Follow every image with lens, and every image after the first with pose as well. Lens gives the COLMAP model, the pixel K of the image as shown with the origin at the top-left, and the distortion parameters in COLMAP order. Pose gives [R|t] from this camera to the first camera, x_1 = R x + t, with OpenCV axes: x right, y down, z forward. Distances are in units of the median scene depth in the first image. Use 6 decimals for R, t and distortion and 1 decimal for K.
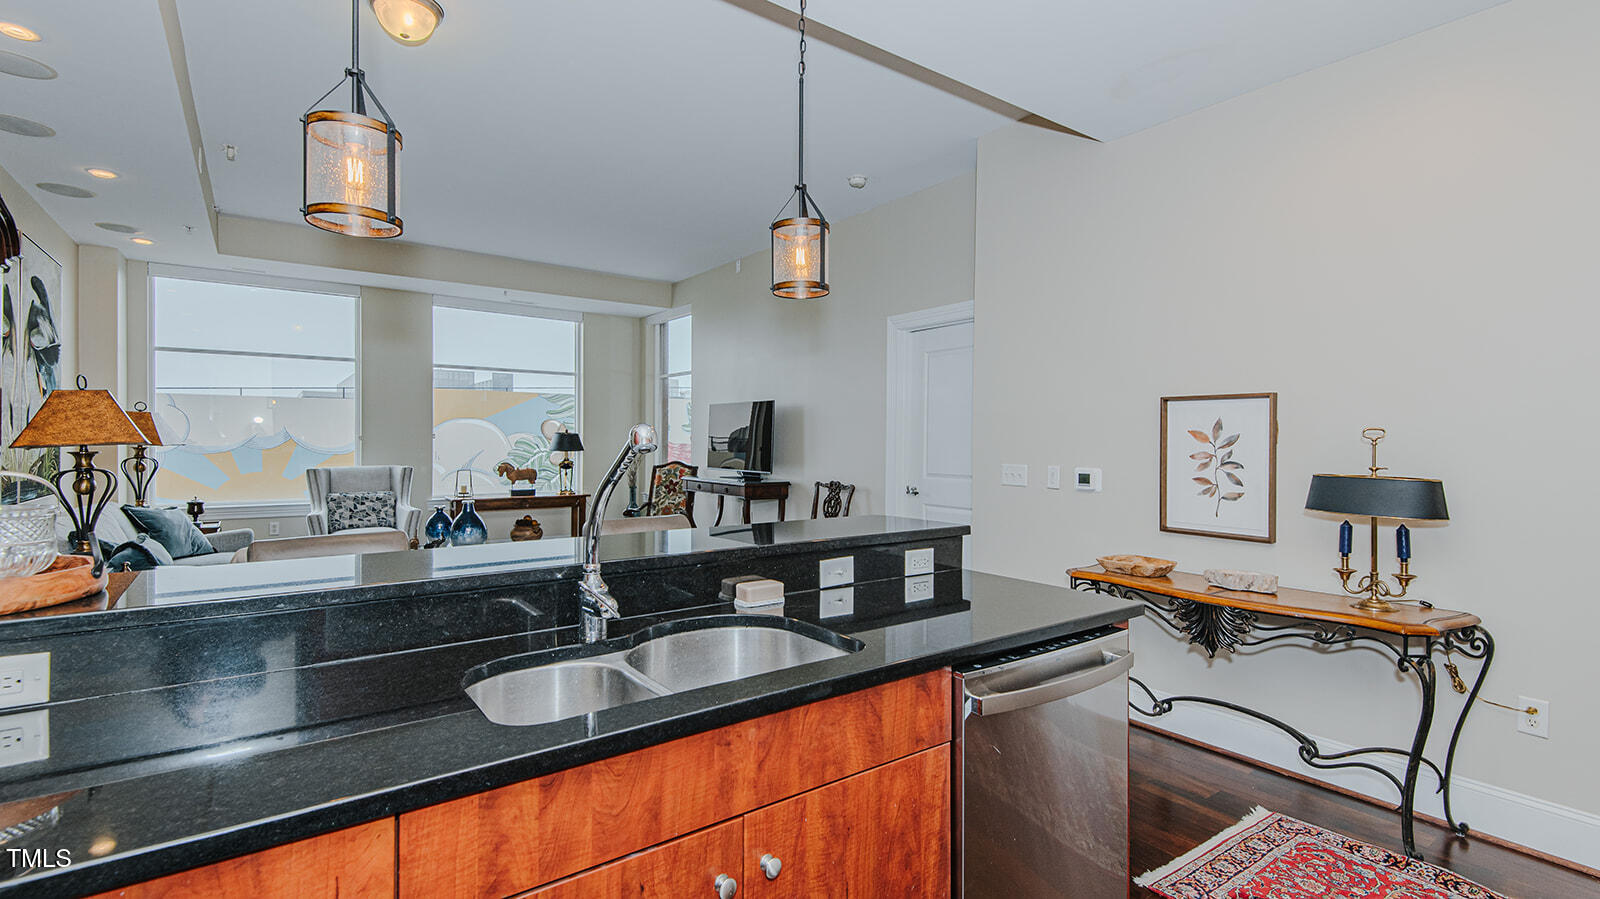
lens RADIAL K [[728.8, 0, 801.4], [0, 728.8, 447.4], [0, 0, 1]] dist [0.043673, -0.034250]
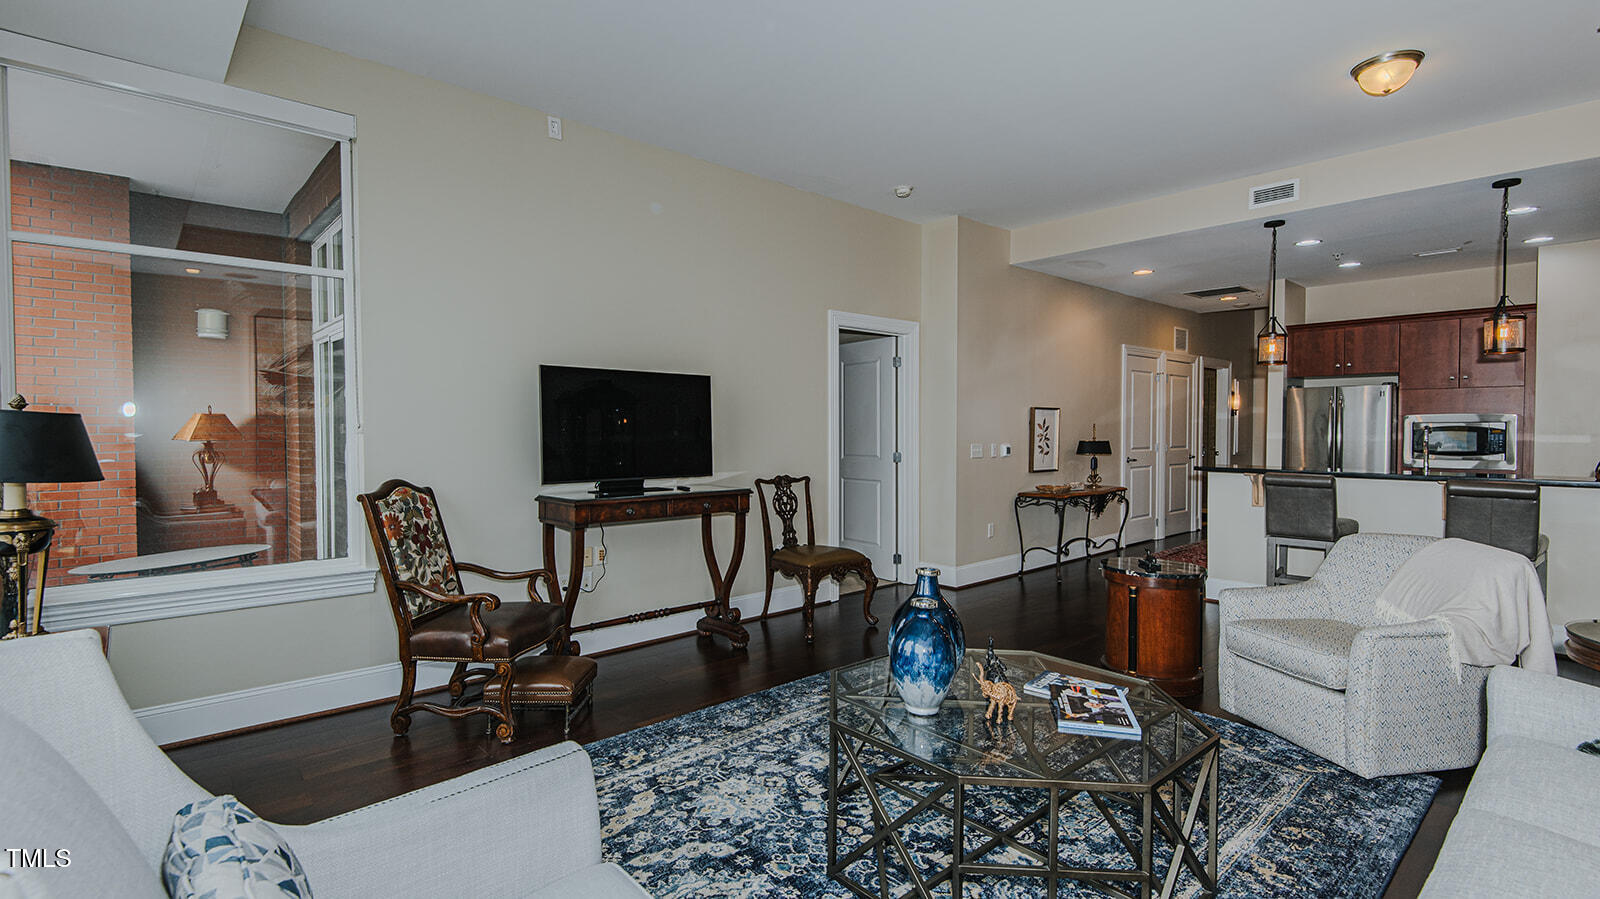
lens RADIAL K [[727.5, 0, 802.1], [0, 727.5, 447.2], [0, 0, 1]] dist [0.036273, -0.023775]
pose [[-0.108970, -0.032267, 0.993521, -0.719675], [0.009855, 0.999389, 0.033538, -0.015381], [-0.993996, 0.013446, -0.108585, 0.909685]]
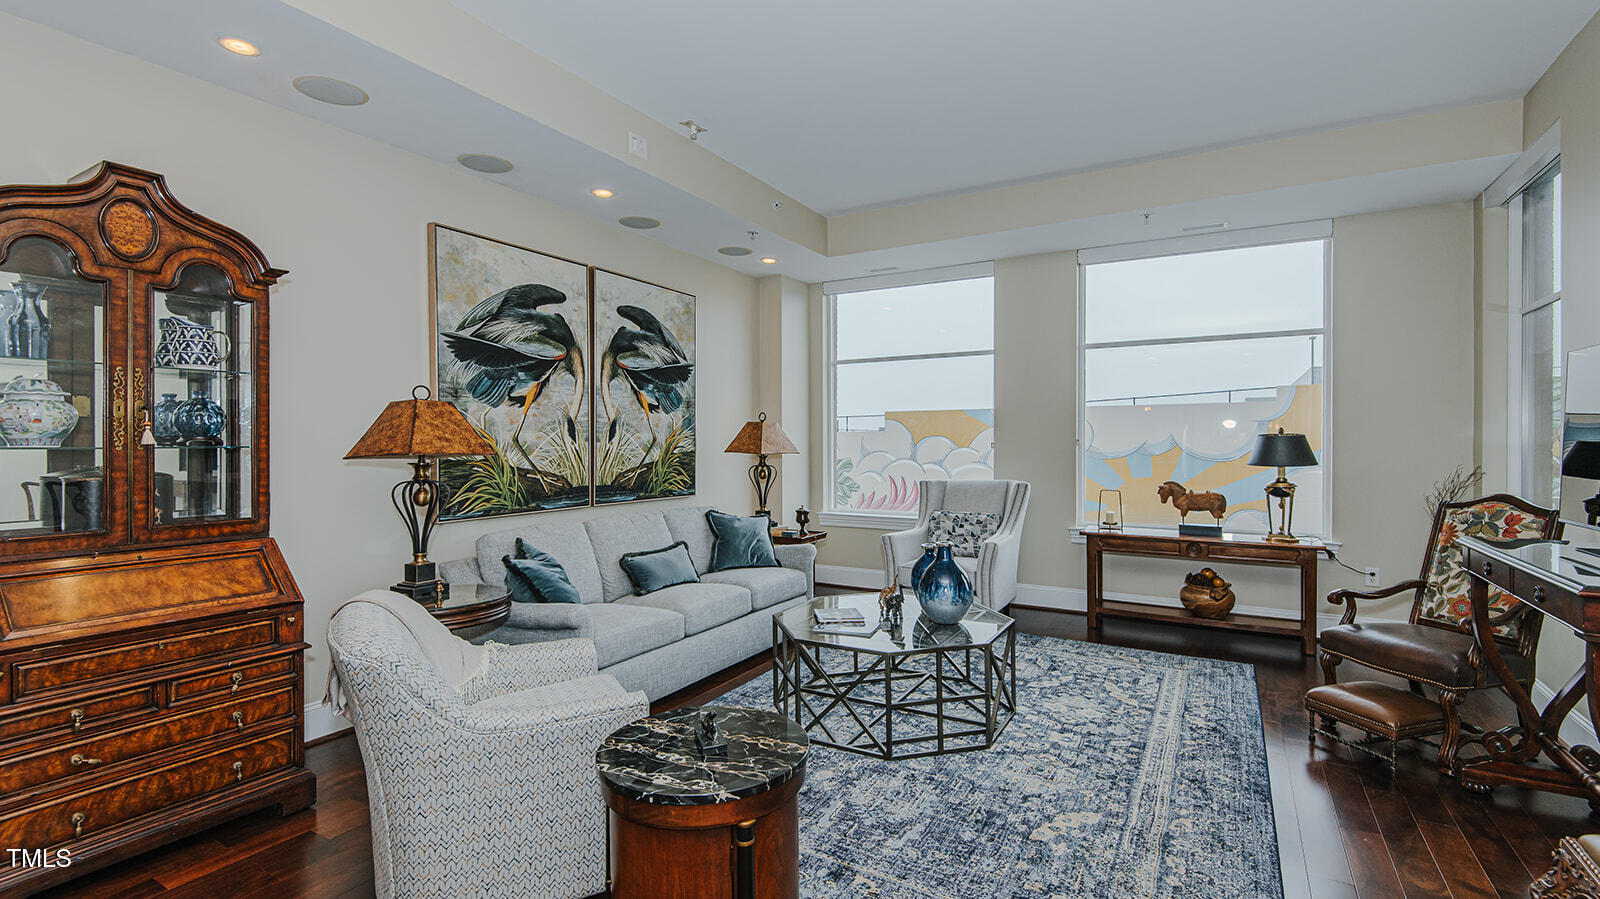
lens RADIAL K [[728.8, 0, 801.4], [0, 728.8, 447.4], [0, 0, 1]] dist [0.043673, -0.034250]
pose [[0.404390, -0.001179, -0.914586, 0.066487], [-0.005318, 0.999979, -0.003640, -0.006370], [0.914571, 0.006336, 0.404375, 0.505068]]
